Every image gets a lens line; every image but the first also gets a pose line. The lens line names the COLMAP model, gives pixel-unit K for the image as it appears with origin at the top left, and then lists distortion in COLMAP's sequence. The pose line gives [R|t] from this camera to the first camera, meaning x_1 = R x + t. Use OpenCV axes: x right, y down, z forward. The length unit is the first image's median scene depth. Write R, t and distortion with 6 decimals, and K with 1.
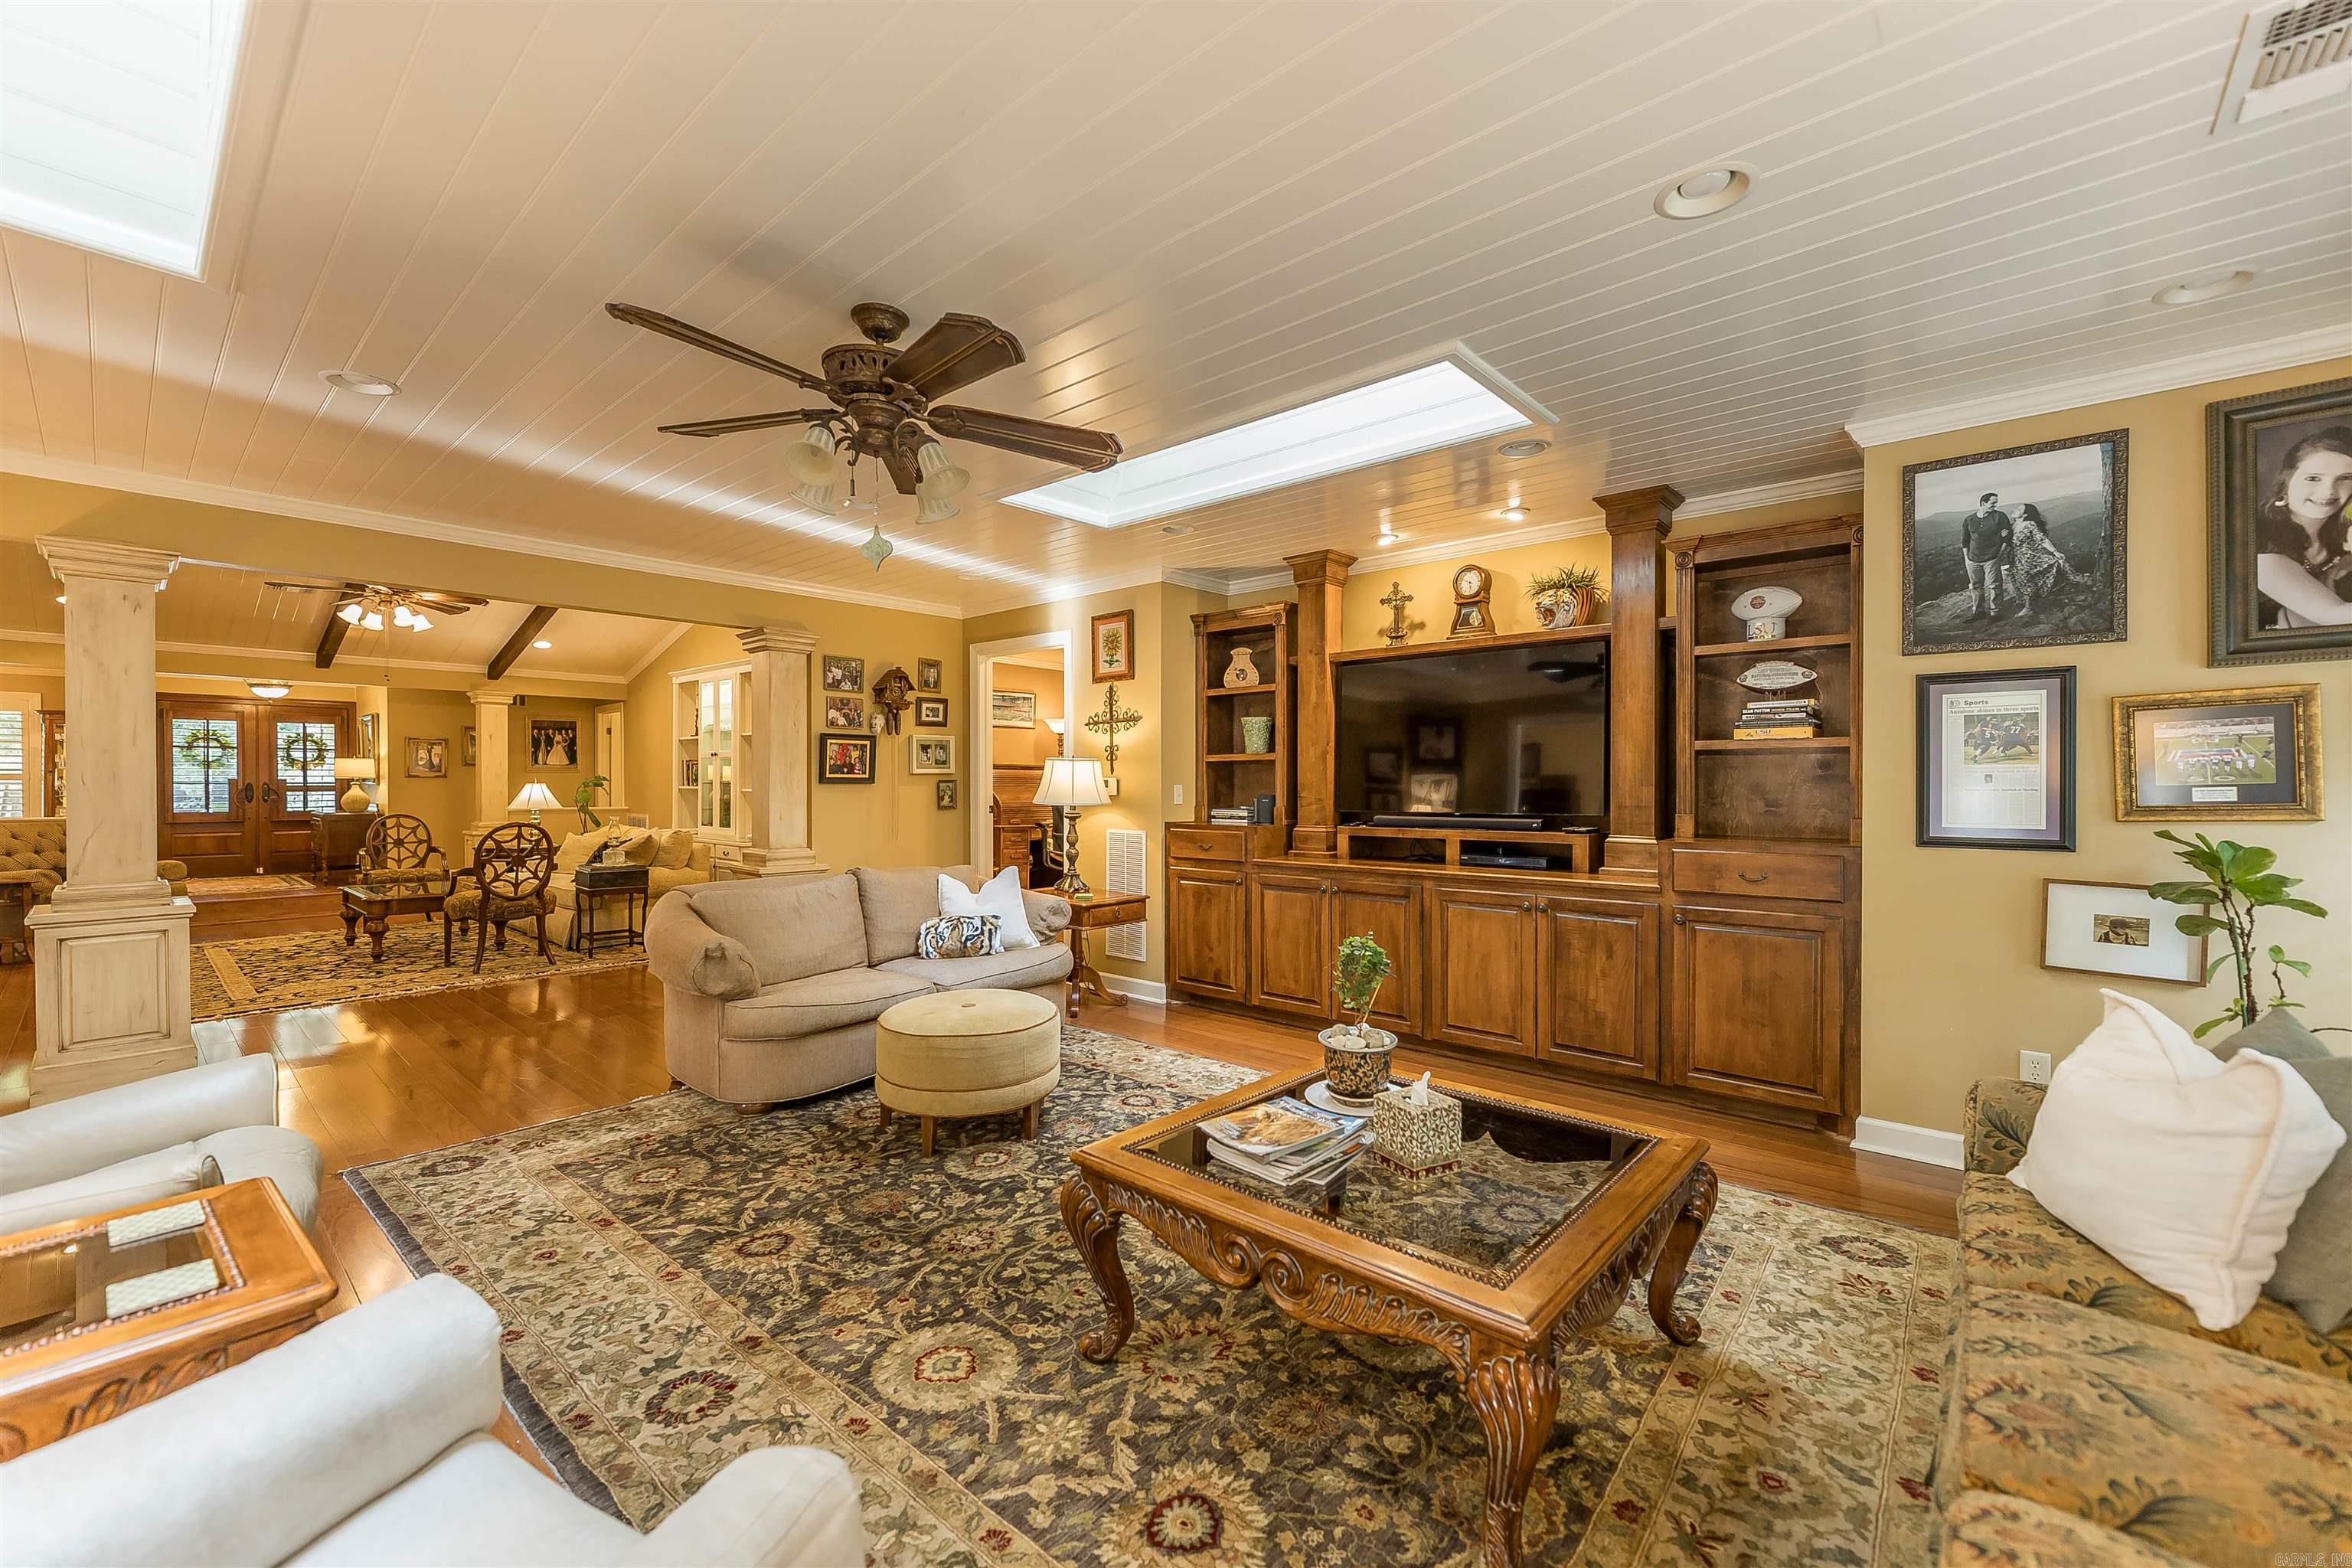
lens RADIAL K [[943.0, 0, 1176.0], [0, 943.0, 784.0], [0, 0, 1]] dist [-0.000873, 0.000276]
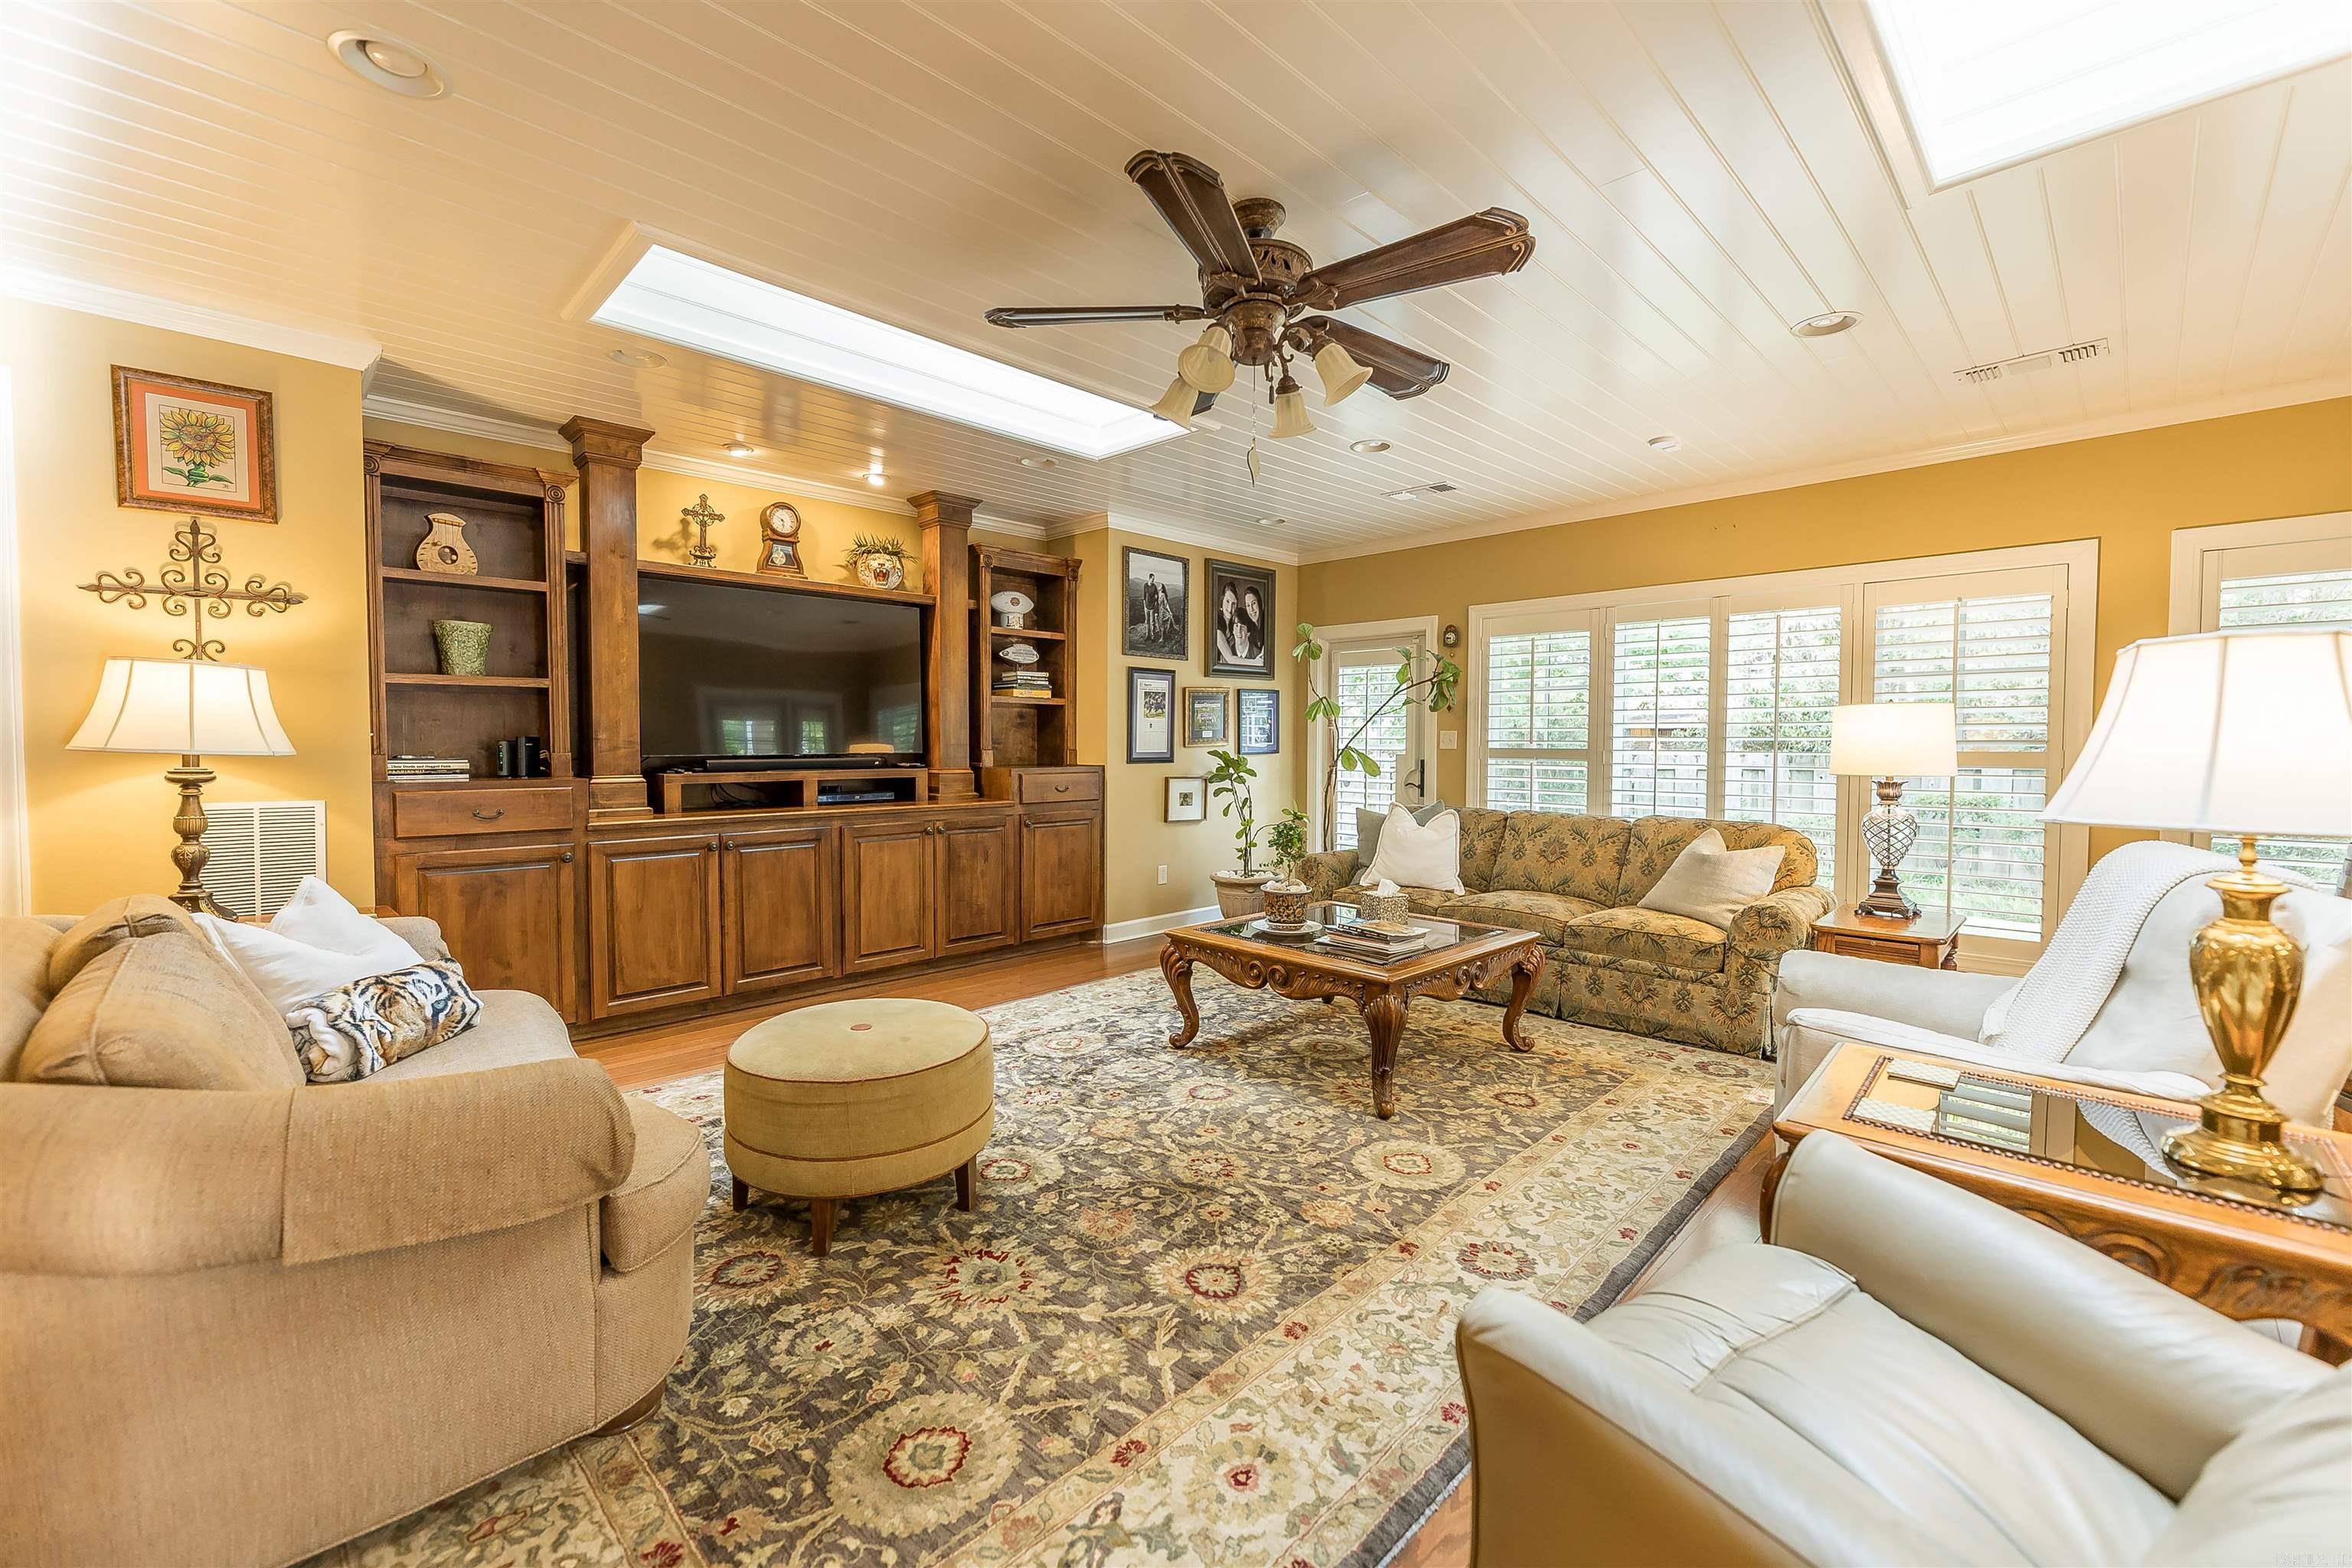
lens RADIAL K [[951.8, 0, 1178.4], [0, 951.8, 765.6], [0, 0, 1]] dist [0.001198, 0.000375]
pose [[0.068575, -0.027292, 0.997273, -0.860619], [-0.003077, 0.999615, 0.027568, 0.017908], [-0.997641, -0.004959, 0.068464, 0.678952]]
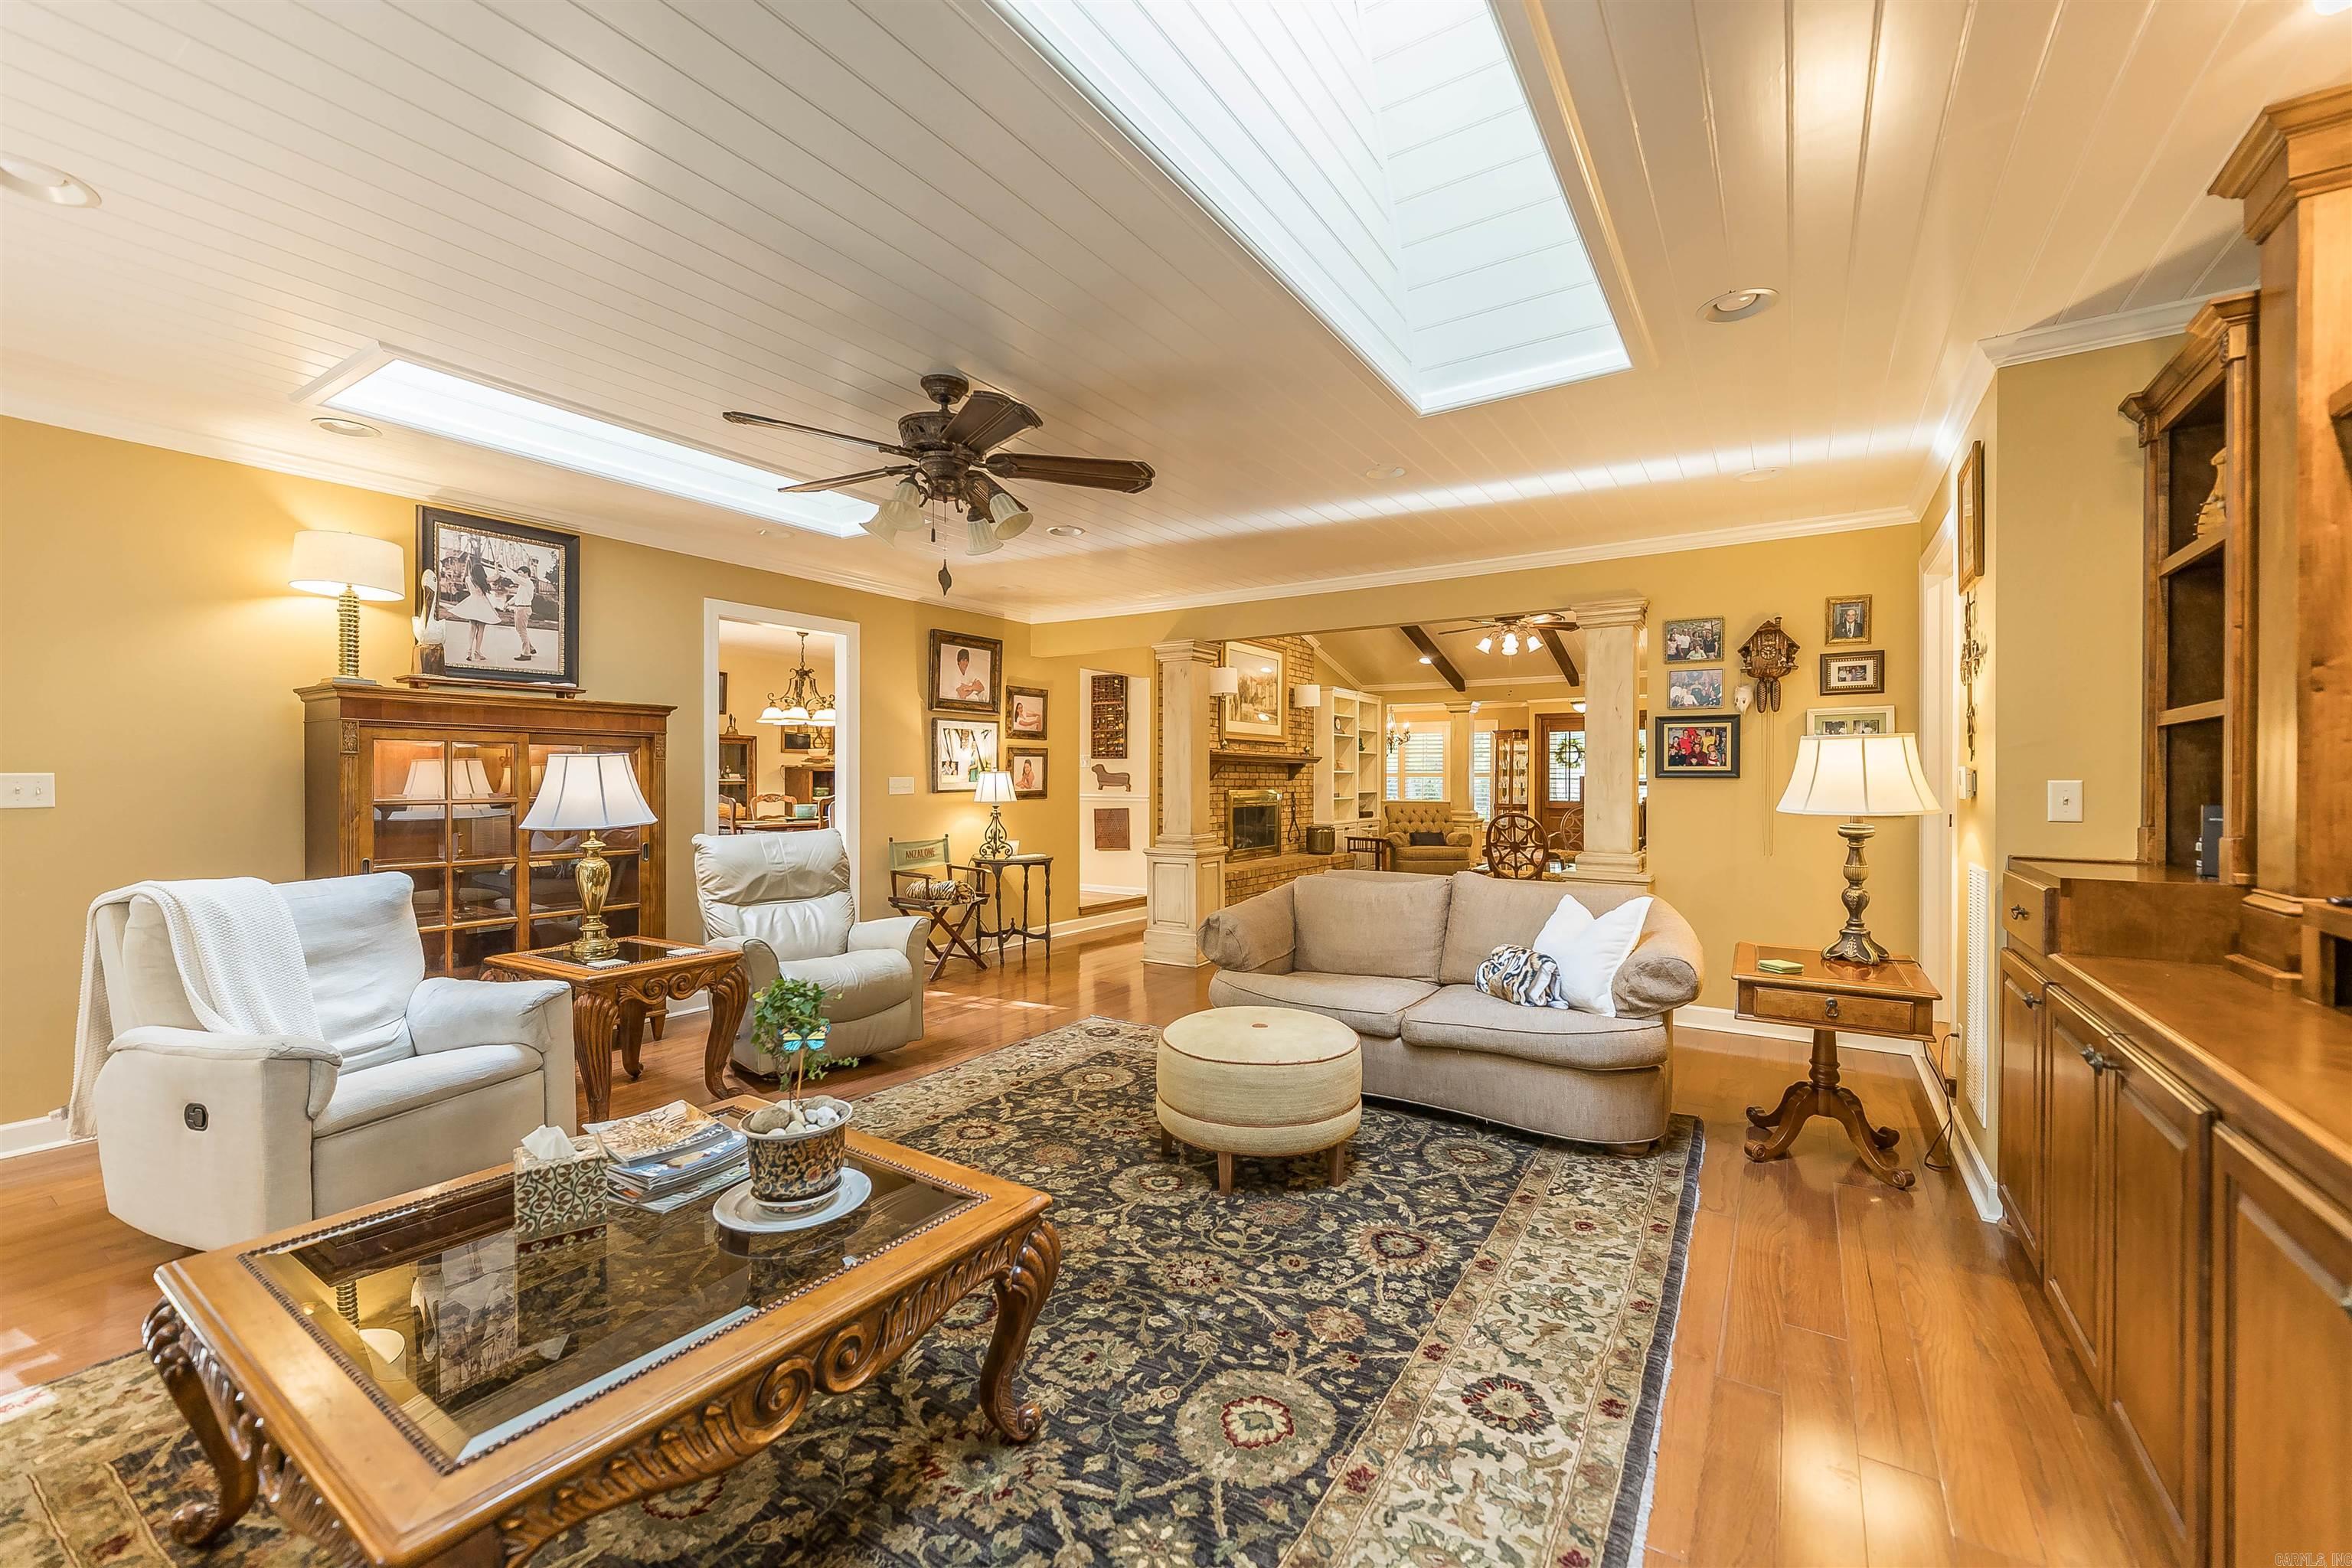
lens RADIAL K [[943.0, 0, 1176.0], [0, 943.0, 784.0], [0, 0, 1]] dist [-0.000873, 0.000276]
pose [[0.142842, 0.005025, -0.989733, 0.612189], [-0.002828, 0.999985, 0.004669, 0.003081], [0.989741, 0.002132, 0.142854, 0.753588]]
